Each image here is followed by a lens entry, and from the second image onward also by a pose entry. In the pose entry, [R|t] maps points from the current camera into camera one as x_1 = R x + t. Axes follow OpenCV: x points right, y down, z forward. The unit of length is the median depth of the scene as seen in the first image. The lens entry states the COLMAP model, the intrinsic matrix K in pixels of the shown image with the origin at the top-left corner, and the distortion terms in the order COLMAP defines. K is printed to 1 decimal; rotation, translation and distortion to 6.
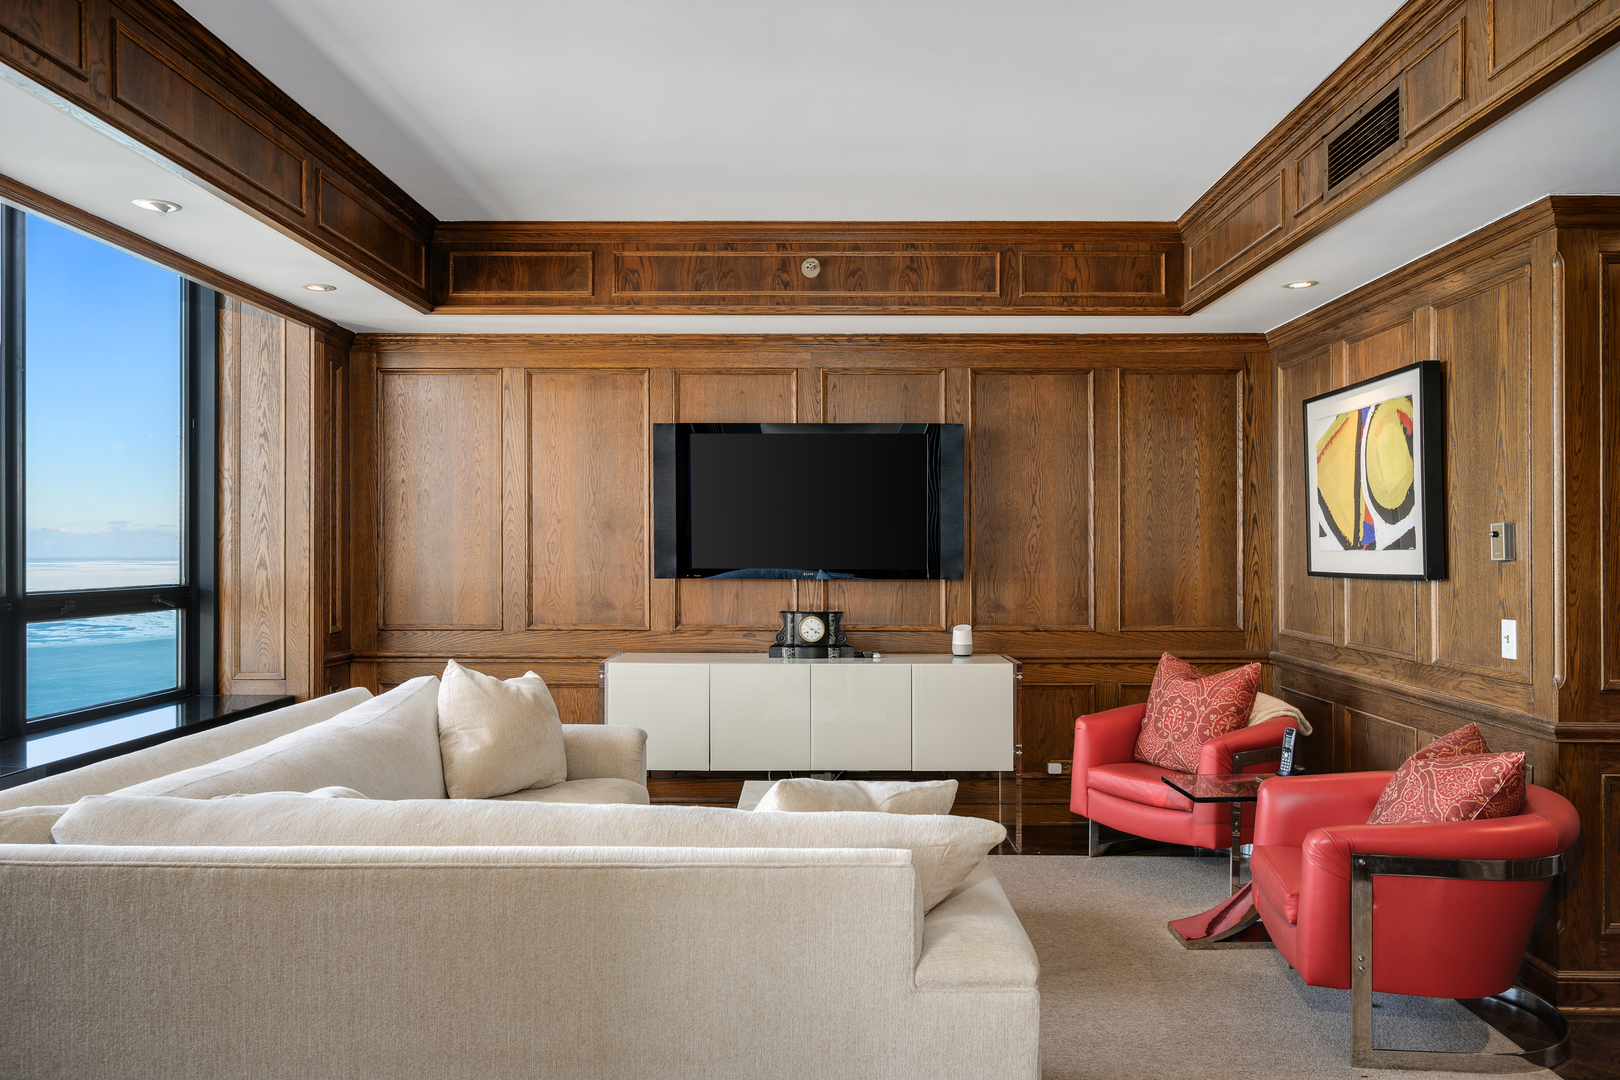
lens RADIAL K [[1192.4, 0, 816.2], [0, 1192.4, 545.6], [0, 0, 1]] dist [0.022982, -0.007940]
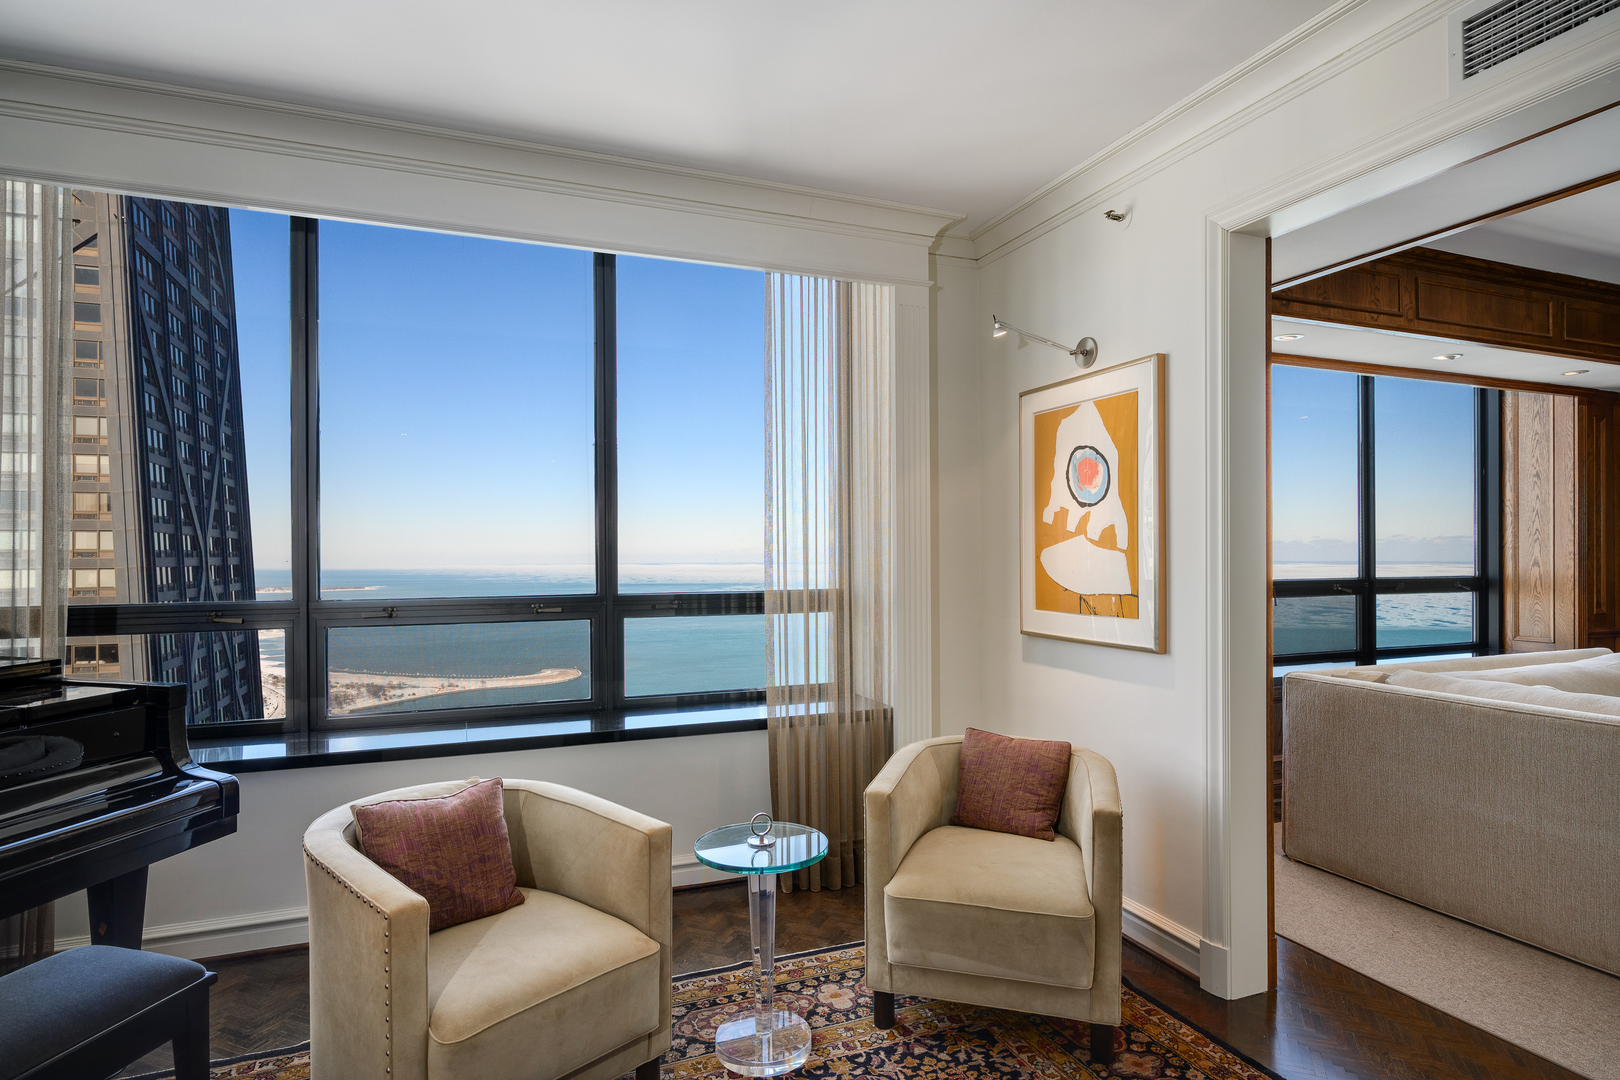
lens RADIAL K [[876.5, 0, 812.6], [0, 876.5, 545.7], [0, 0, 1]] dist [0.000360, 0.000455]
pose [[0.399041, -0.009814, -0.916880, 0.177531], [0.002665, 0.999951, -0.009544, 0.001932], [0.916929, 0.001365, 0.399048, -0.253718]]
